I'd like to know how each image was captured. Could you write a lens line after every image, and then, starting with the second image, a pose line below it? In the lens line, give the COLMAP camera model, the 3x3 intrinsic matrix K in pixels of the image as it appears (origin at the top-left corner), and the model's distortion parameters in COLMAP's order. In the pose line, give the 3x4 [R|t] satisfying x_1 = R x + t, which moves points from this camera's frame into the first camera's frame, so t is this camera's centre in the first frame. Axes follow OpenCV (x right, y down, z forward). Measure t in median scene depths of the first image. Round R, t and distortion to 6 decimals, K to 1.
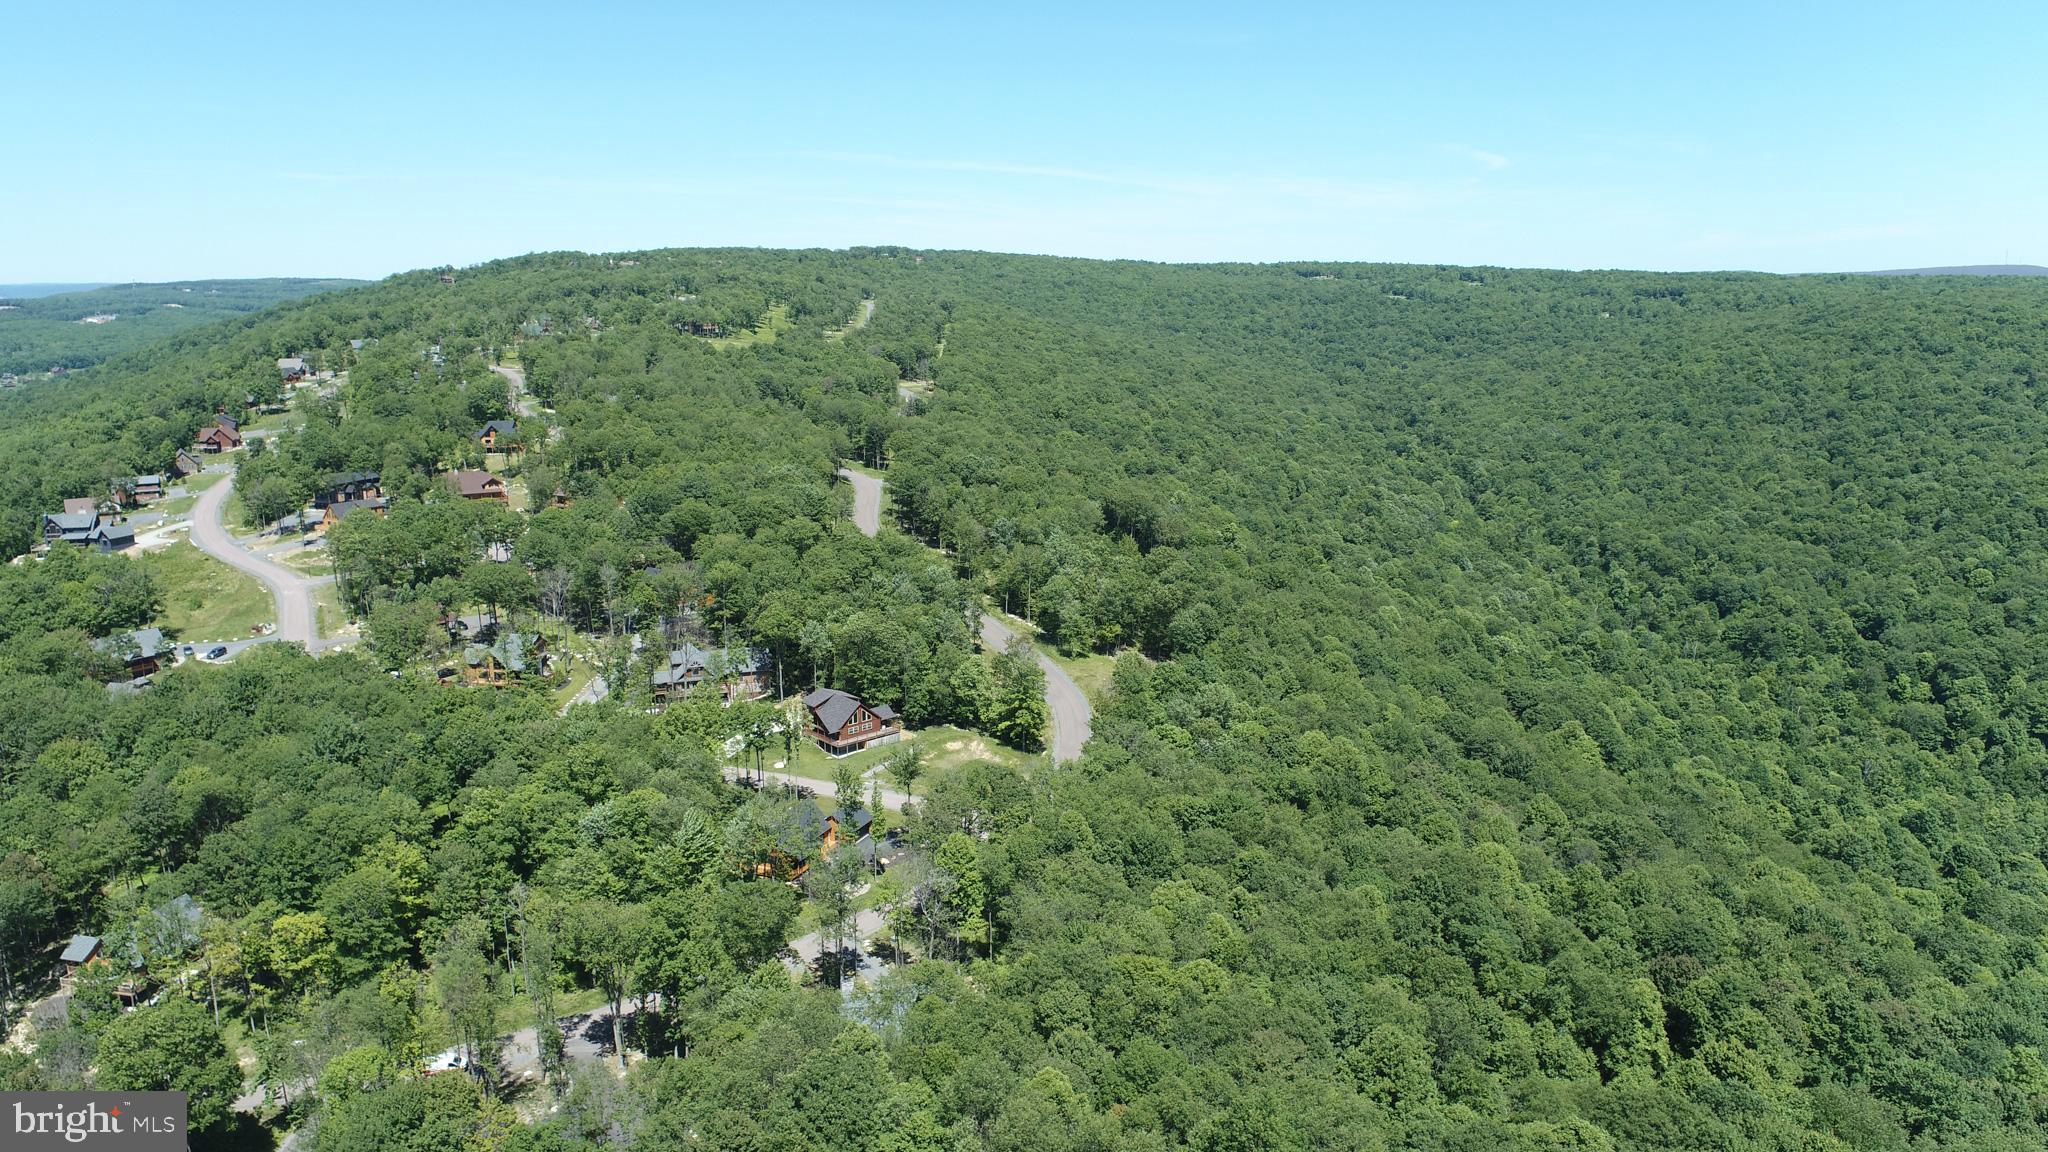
lens RADIAL K [[1390.9, 0, 1024.0], [0, 1390.9, 576.0], [0, 0, 1]] dist [-0.009797, 0.001910]
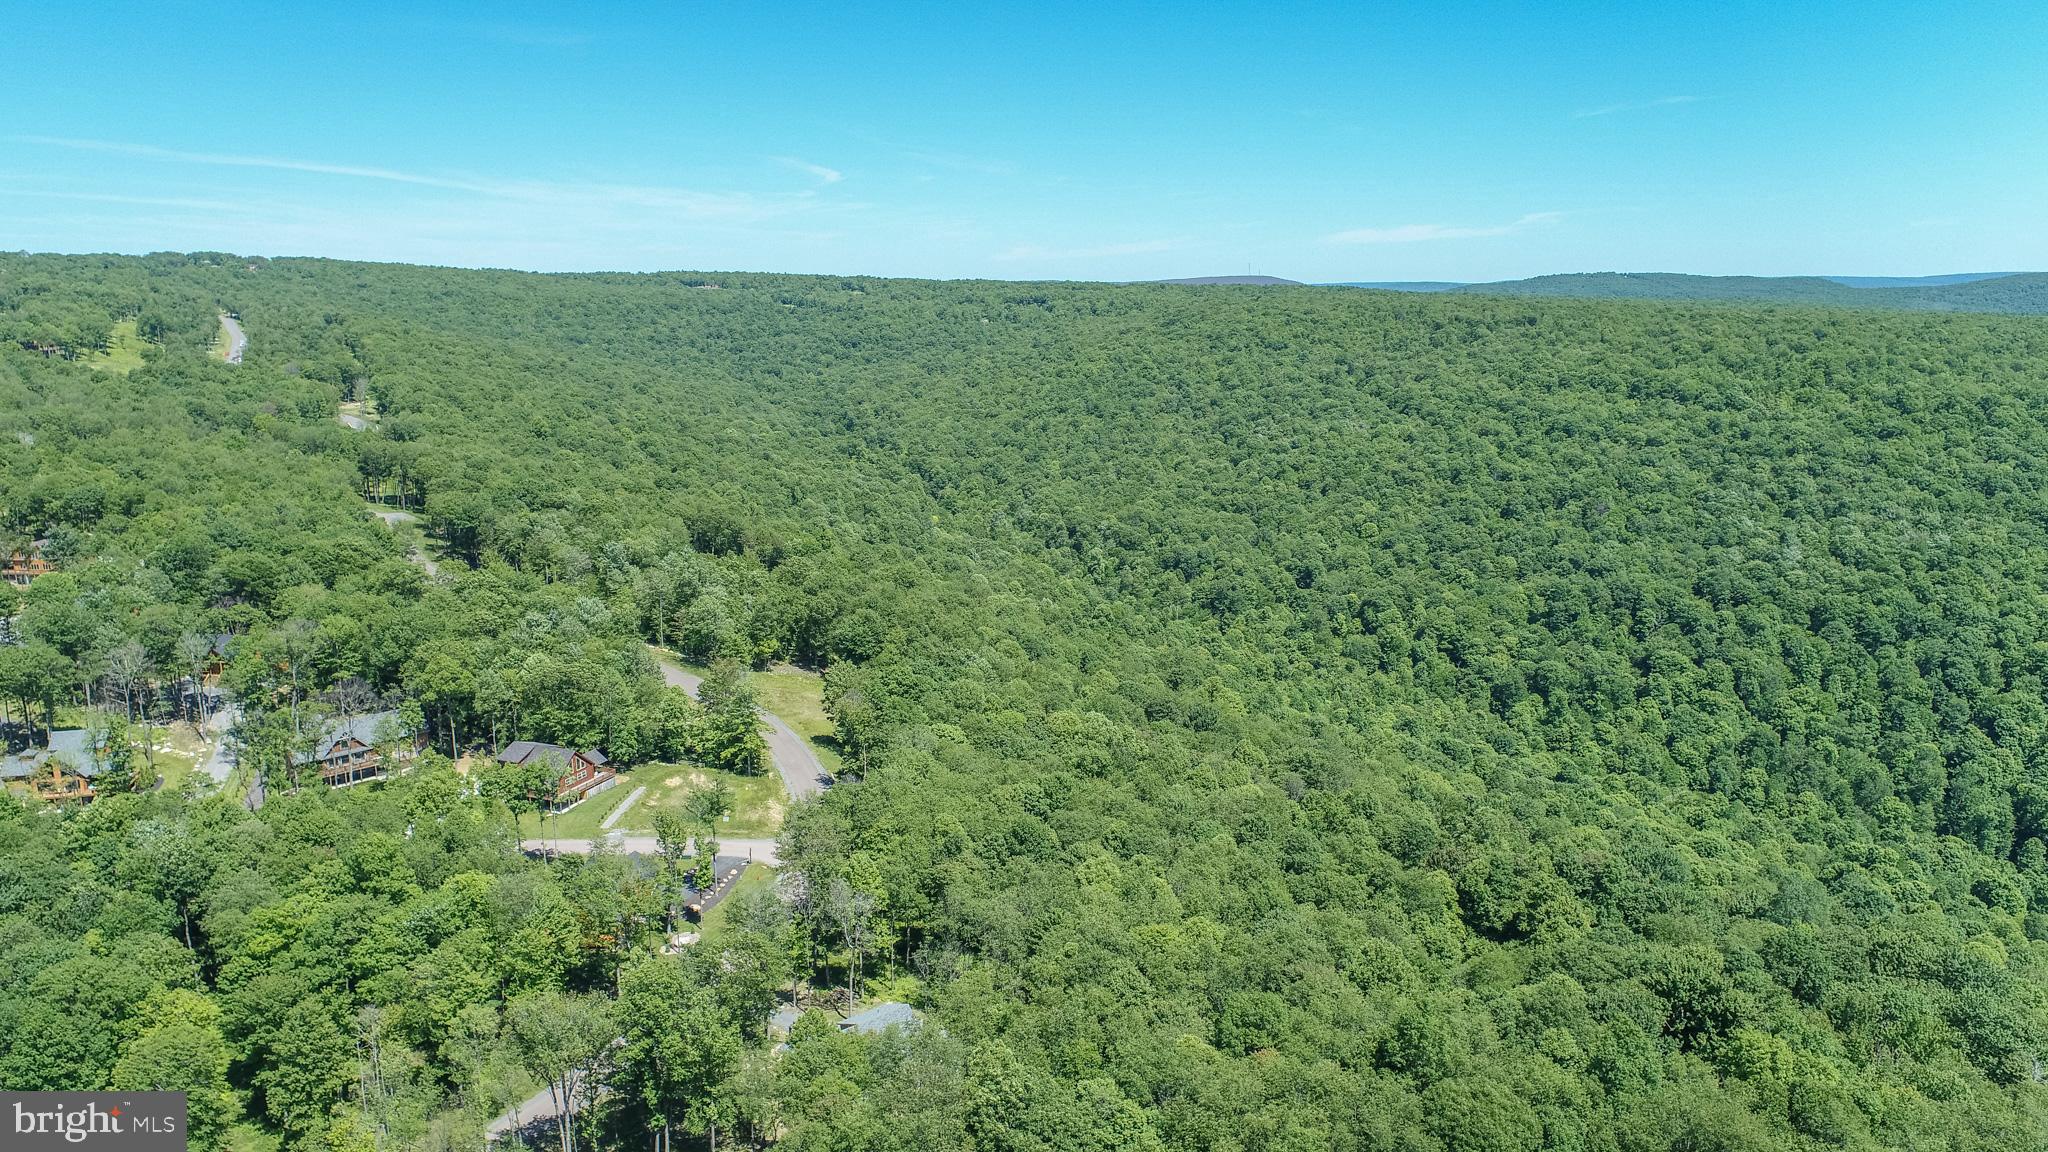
lens RADIAL K [[1390.9, 0, 1024.0], [0, 1390.9, 576.0], [0, 0, 1]] dist [-0.009797, 0.001910]
pose [[0.896232, -0.090188, 0.434320, -0.108065], [0.093077, 0.995551, 0.014664, -0.004058], [-0.433710, 0.027283, 0.900639, 0.020000]]
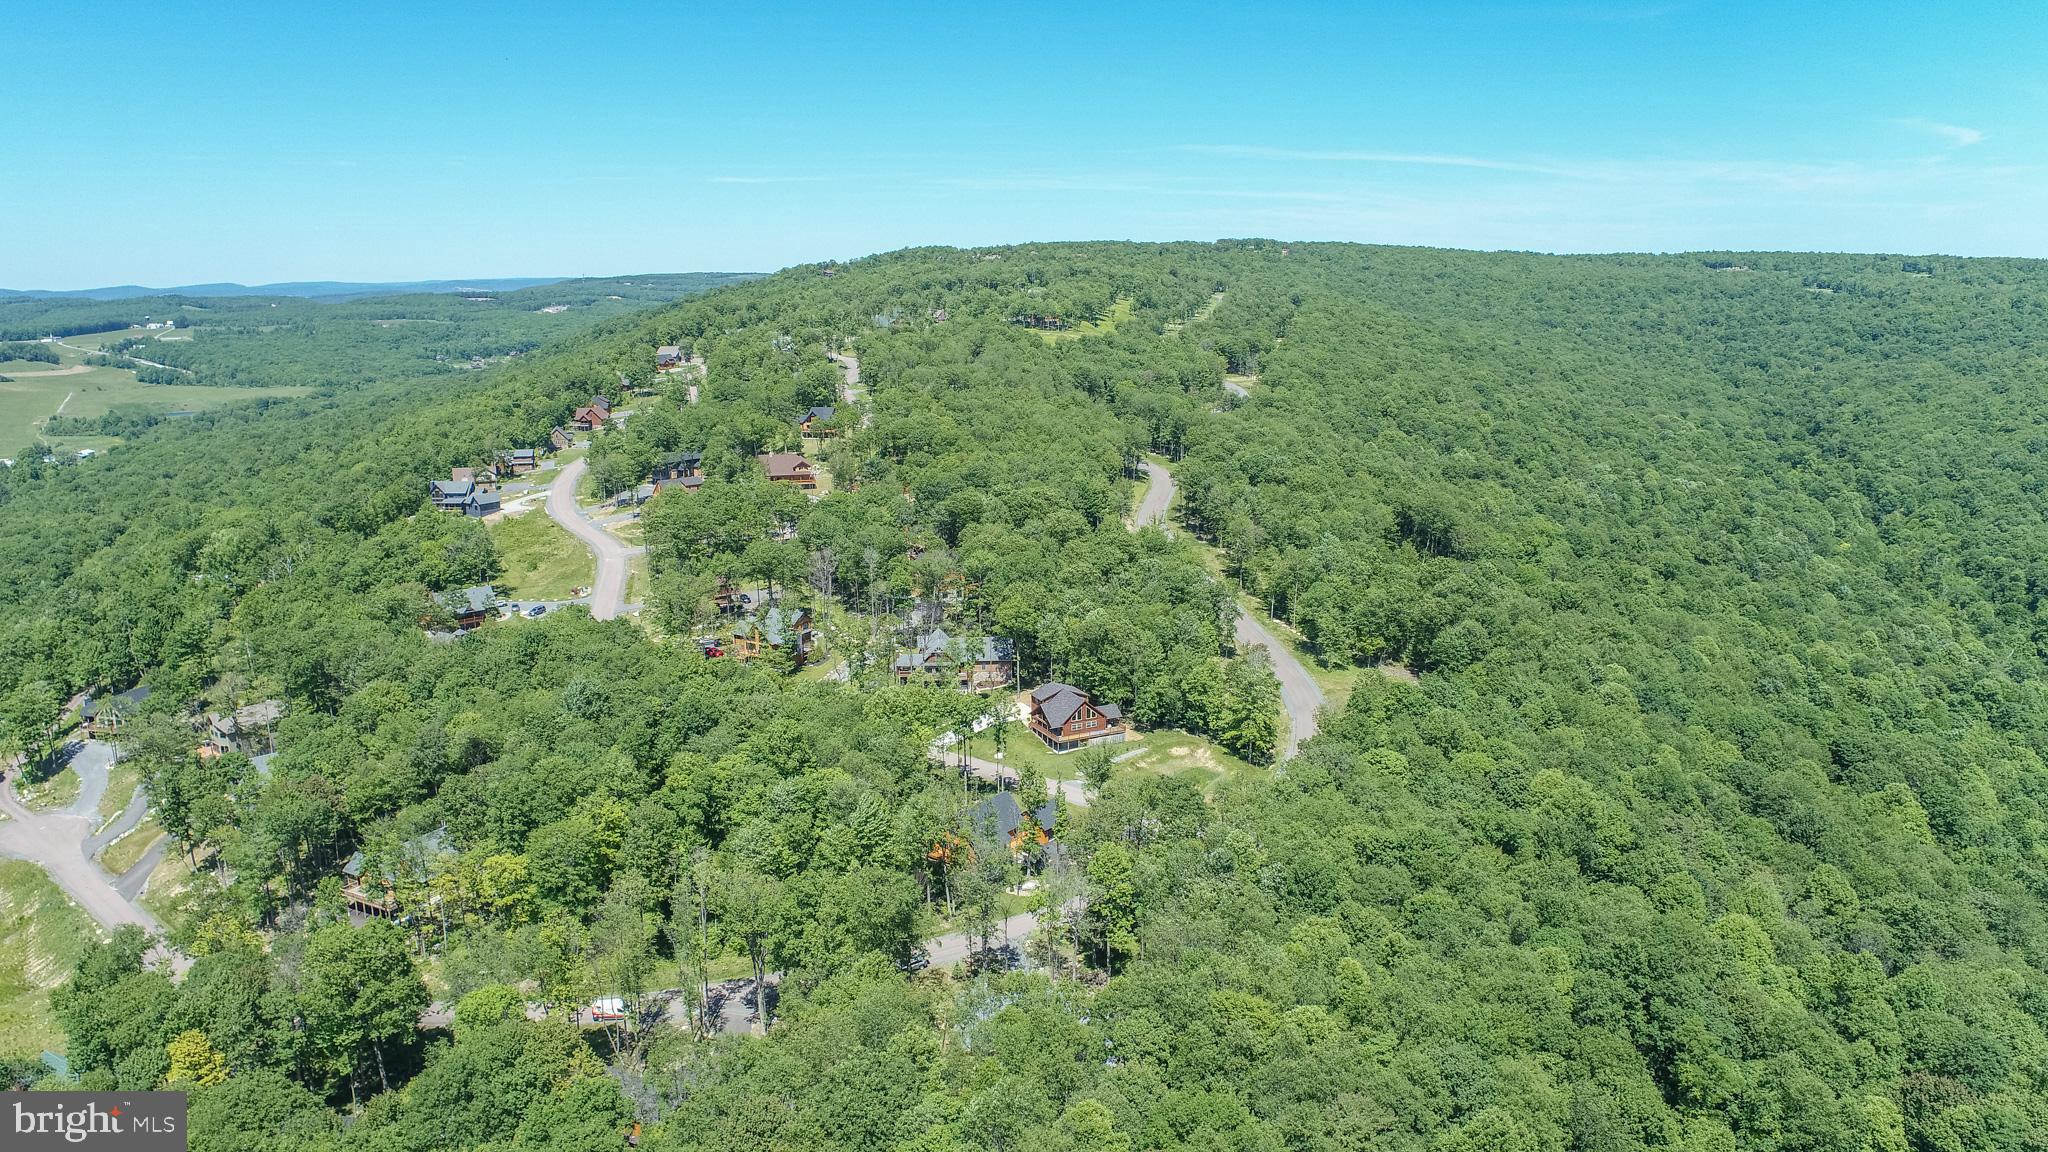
lens RADIAL K [[1390.3, 0, 1024.0], [0, 1390.3, 576.0], [0, 0, 1]] dist [-0.016461, 0.014032]
pose [[0.964093, 0.052910, -0.260242, 0.042316], [-0.051585, 0.998597, 0.011925, -0.003031], [0.260508, 0.001927, 0.965470, 0.014016]]
